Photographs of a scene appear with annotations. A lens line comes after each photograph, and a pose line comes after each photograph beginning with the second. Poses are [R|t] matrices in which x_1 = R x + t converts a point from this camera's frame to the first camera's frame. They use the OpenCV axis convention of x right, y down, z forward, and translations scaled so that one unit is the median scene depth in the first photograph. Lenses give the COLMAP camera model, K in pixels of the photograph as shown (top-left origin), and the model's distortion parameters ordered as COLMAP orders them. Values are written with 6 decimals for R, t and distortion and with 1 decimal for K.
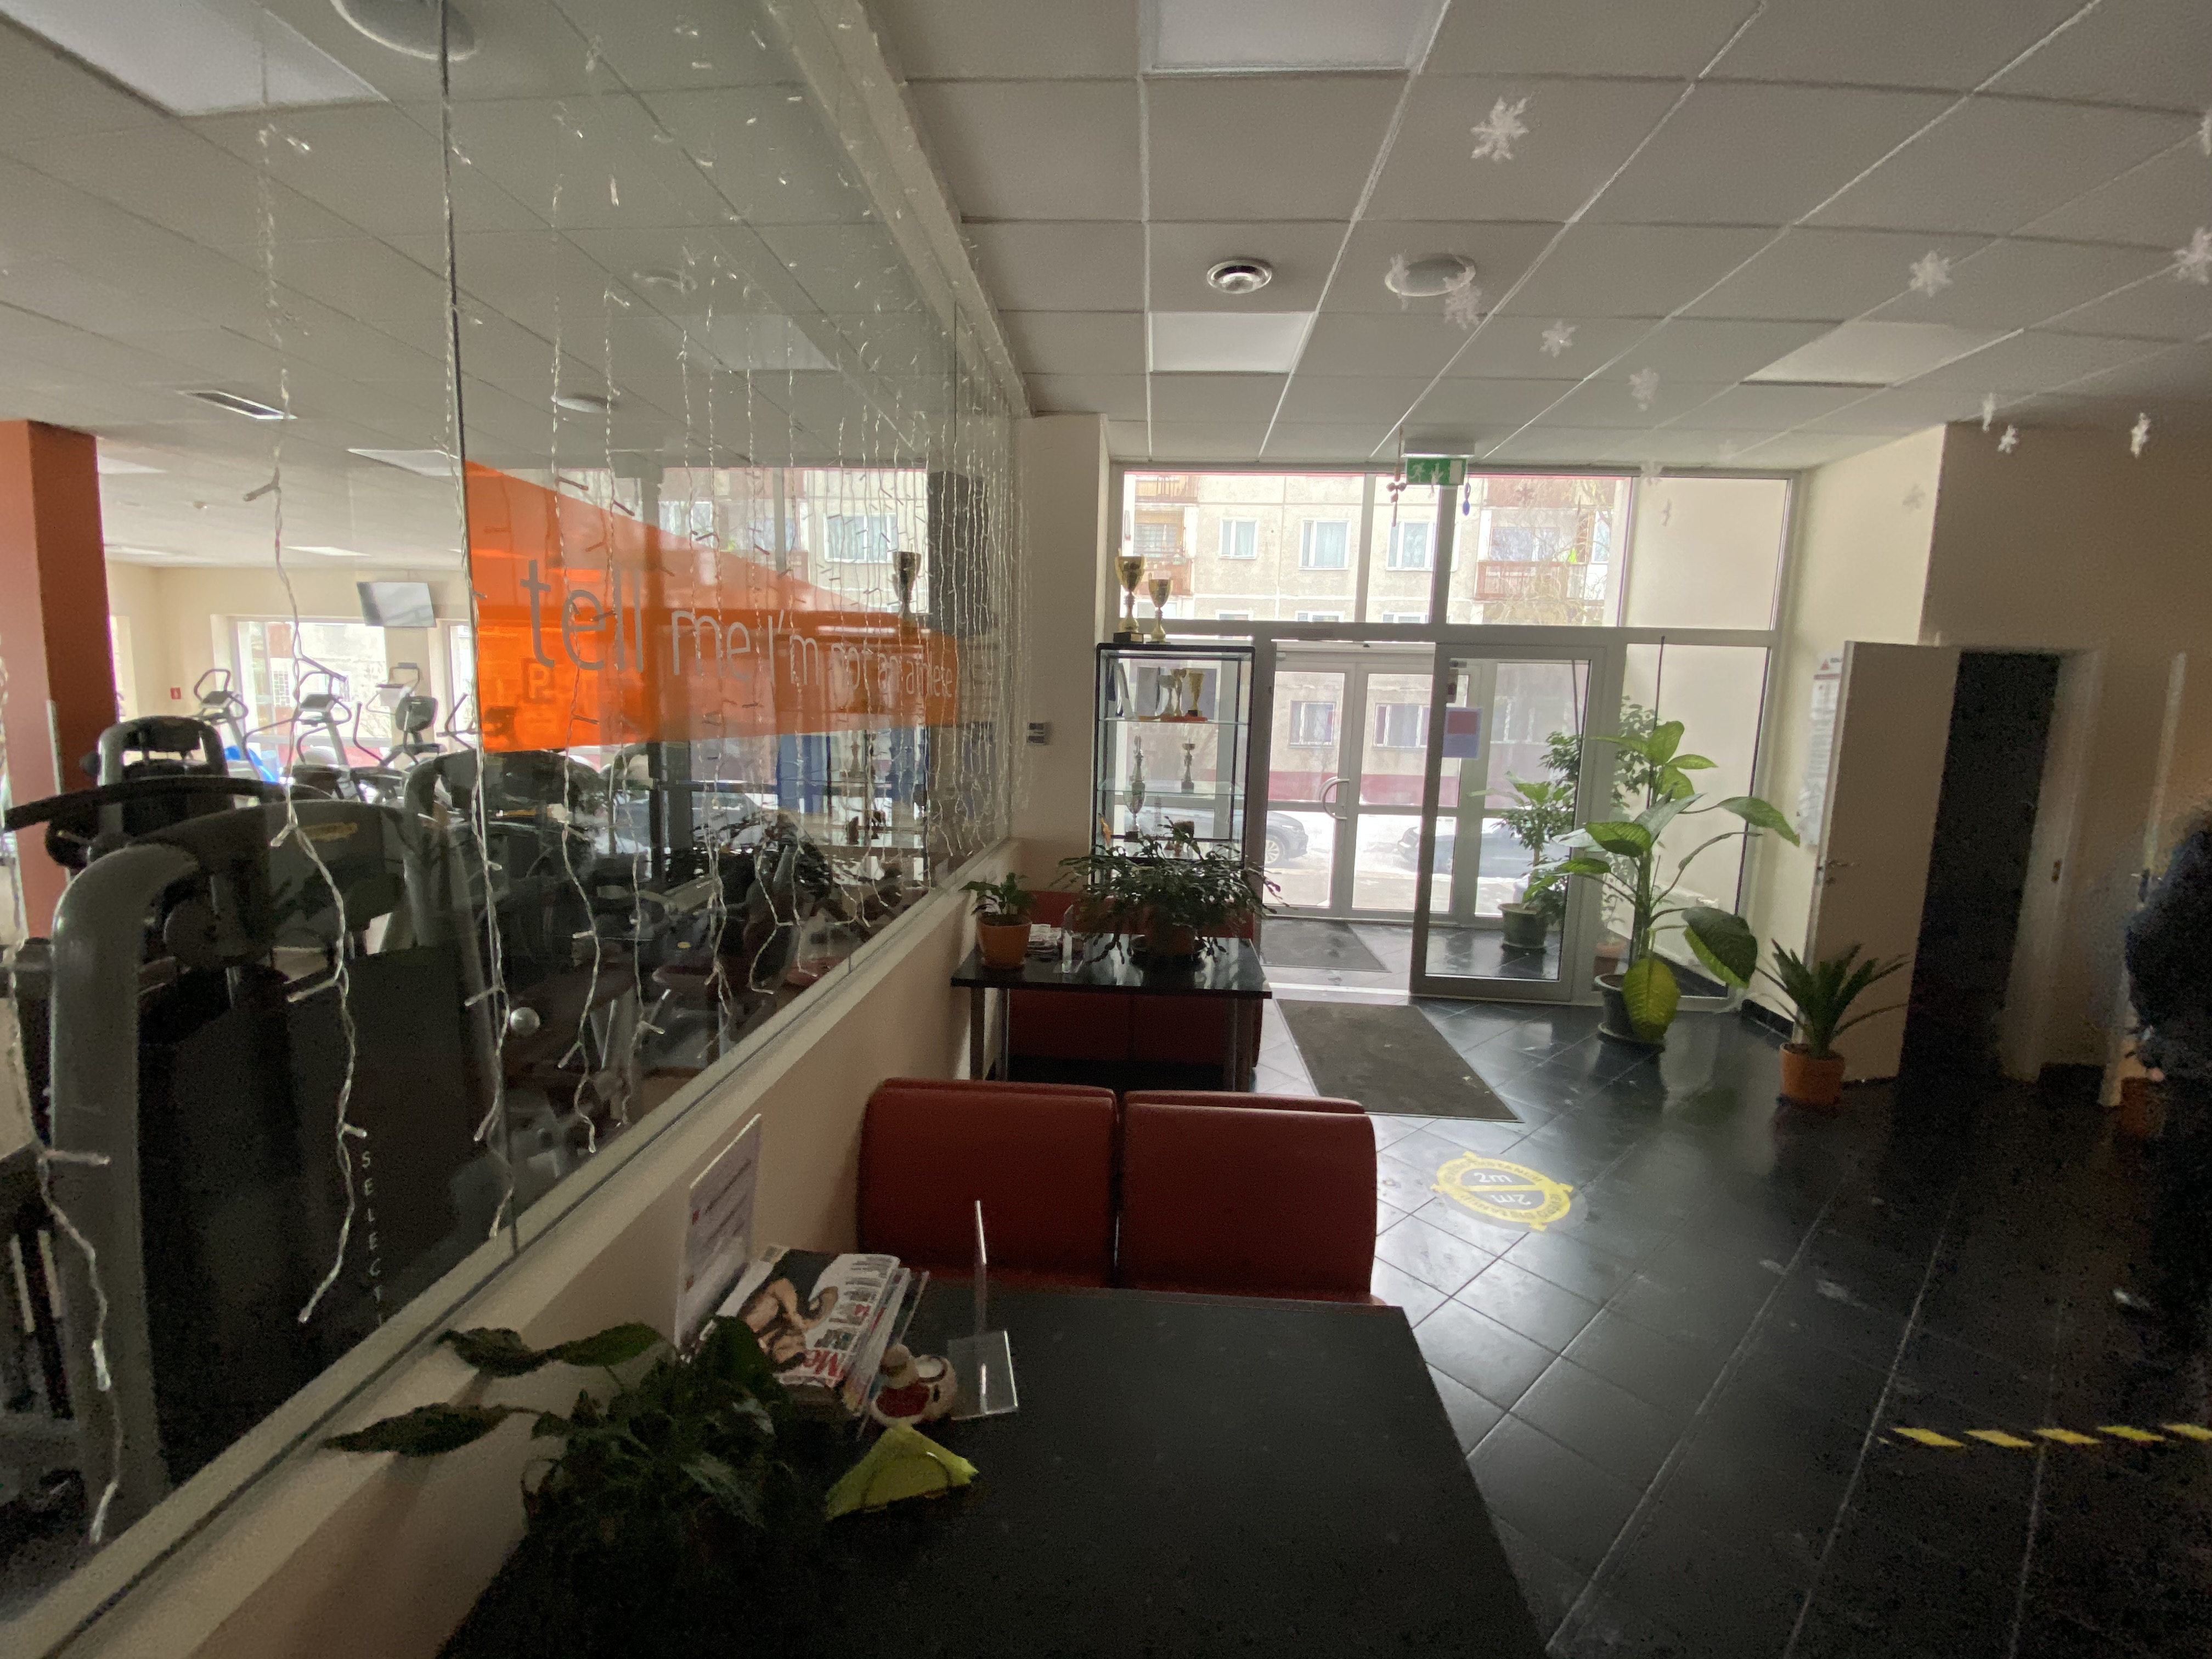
lens RADIAL K [[895.1, 0, 1113.9], [0, 895.1, 823.6], [0, 0, 1]] dist [0.000972, 0.000013]
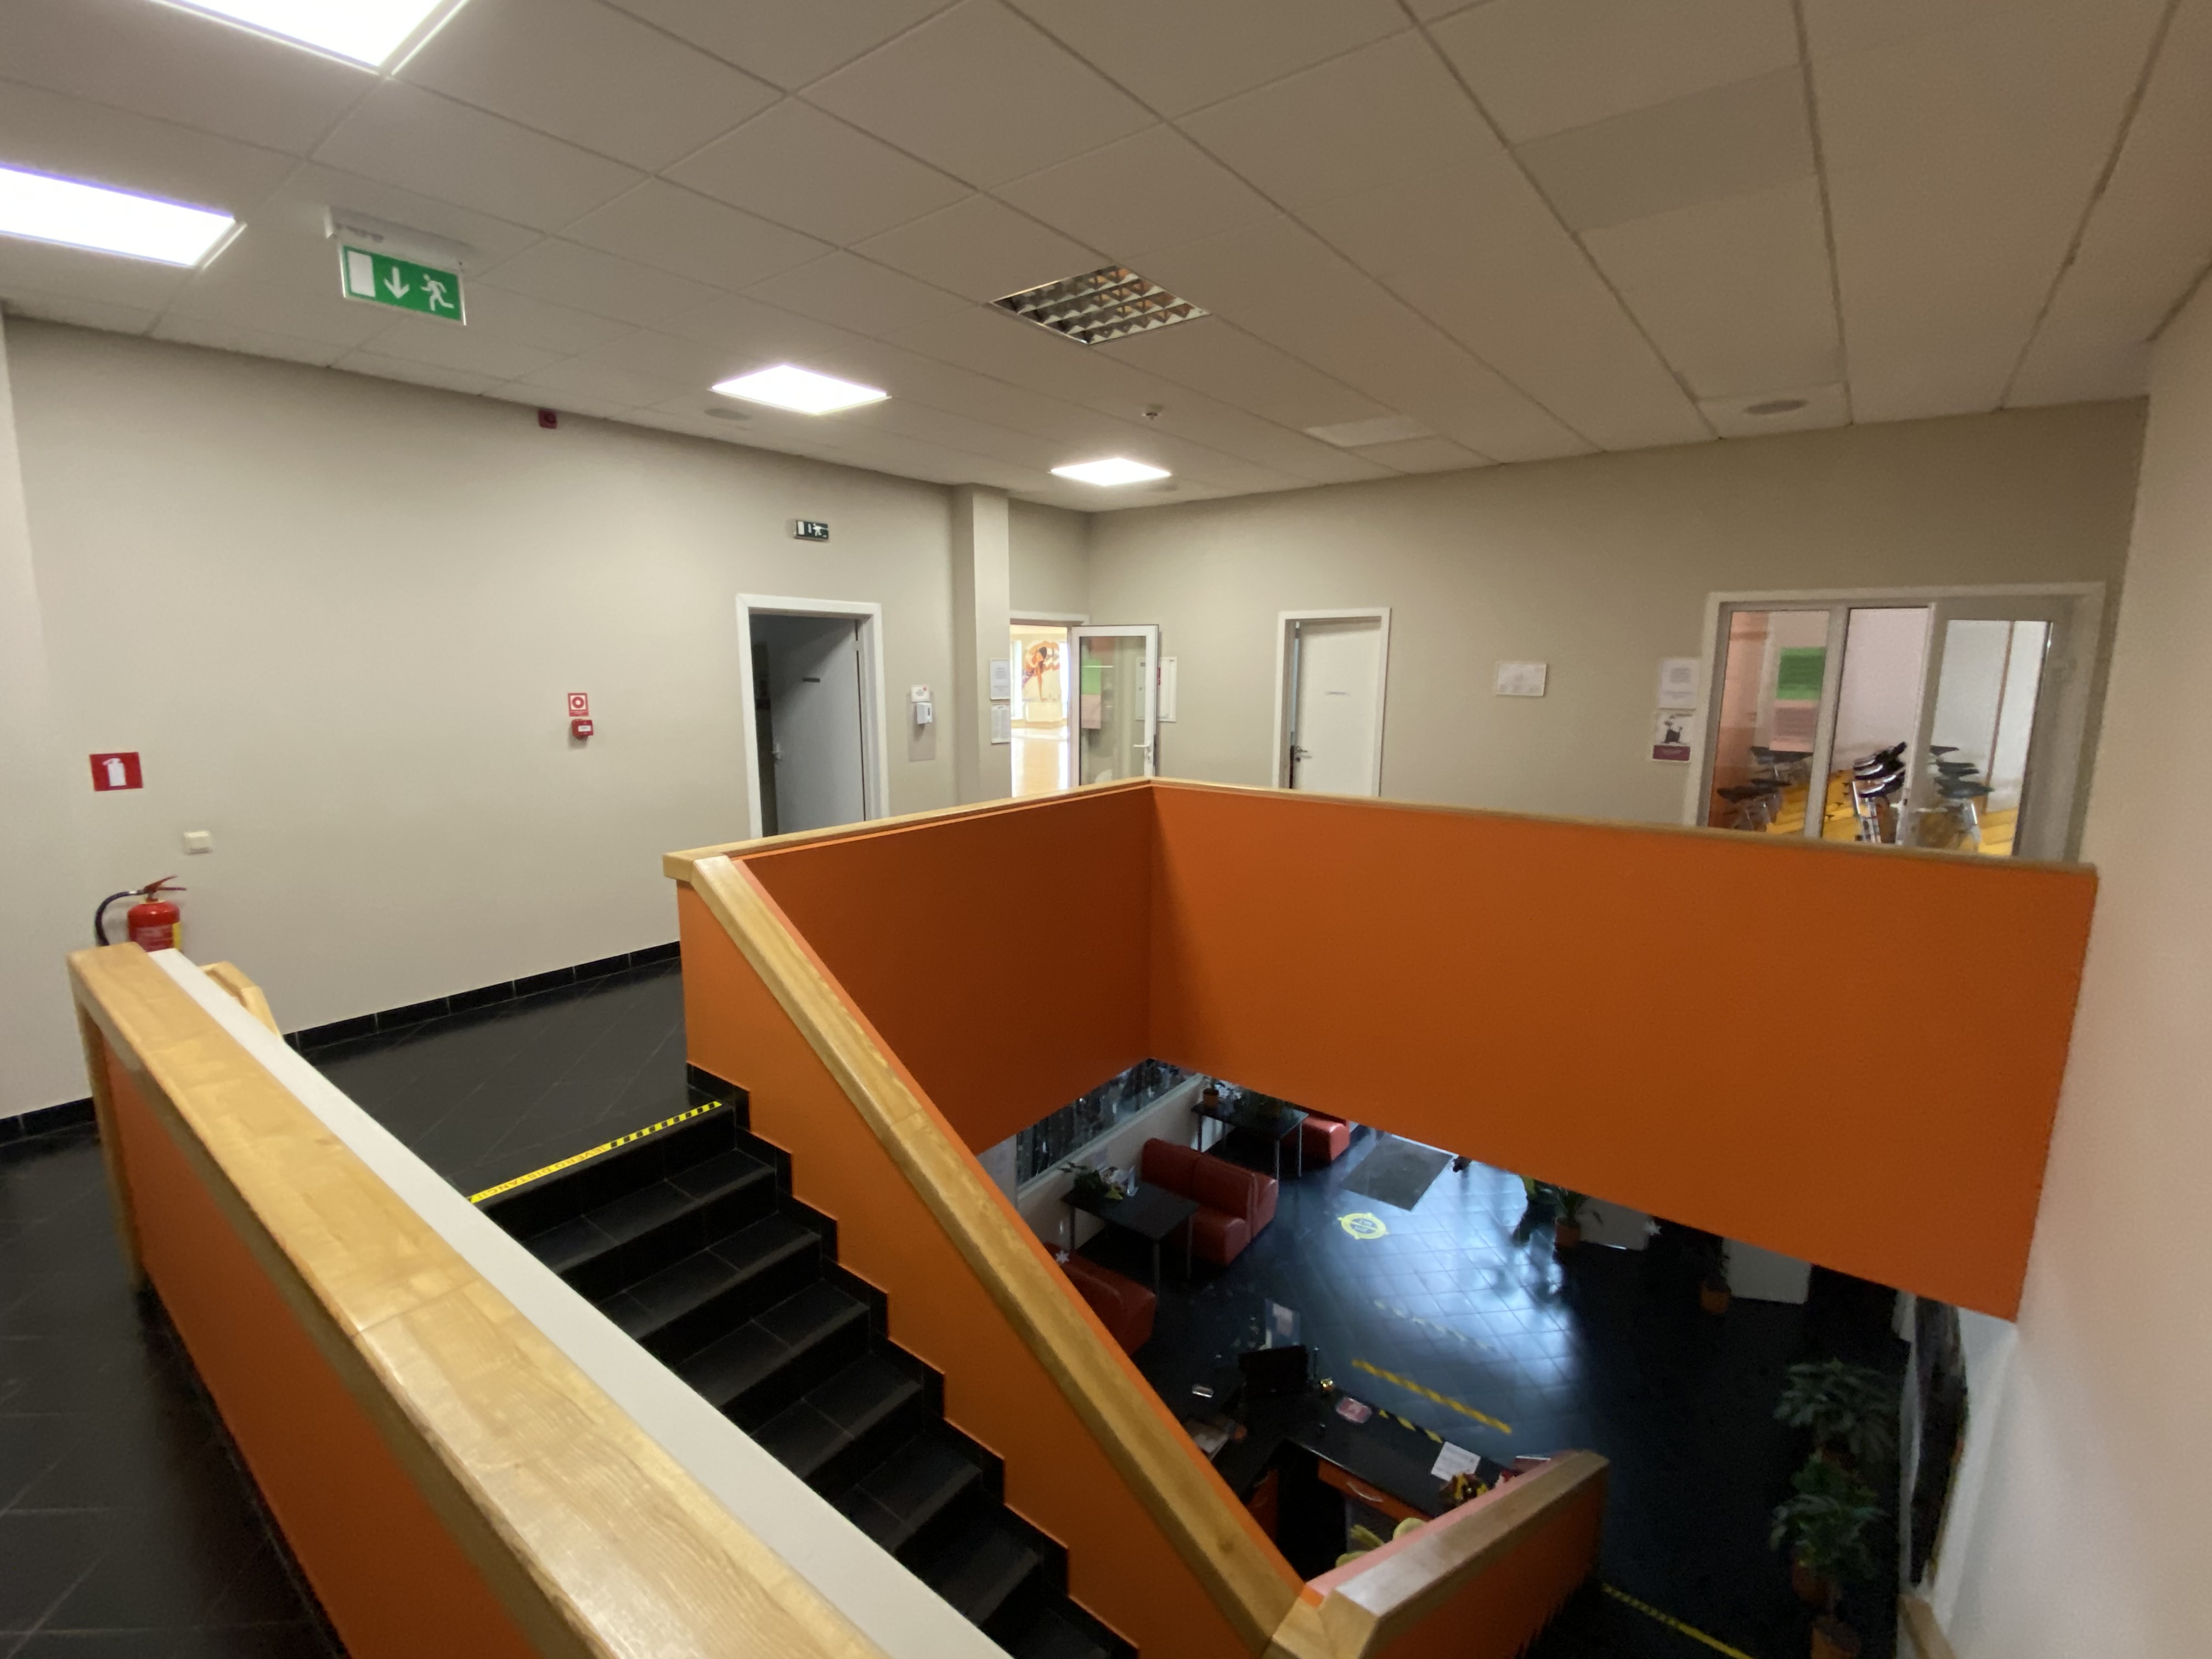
lens RADIAL K [[980.9, 0, 1104.7], [0, 980.9, 824.1], [0, 0, 1]] dist [-0.000065, -0.000011]
pose [[0.815471, 0.074339, -0.574004, 1.169567], [-0.053297, 0.997149, 0.053422, -0.792527], [0.576339, -0.012971, 0.817108, -1.603622]]
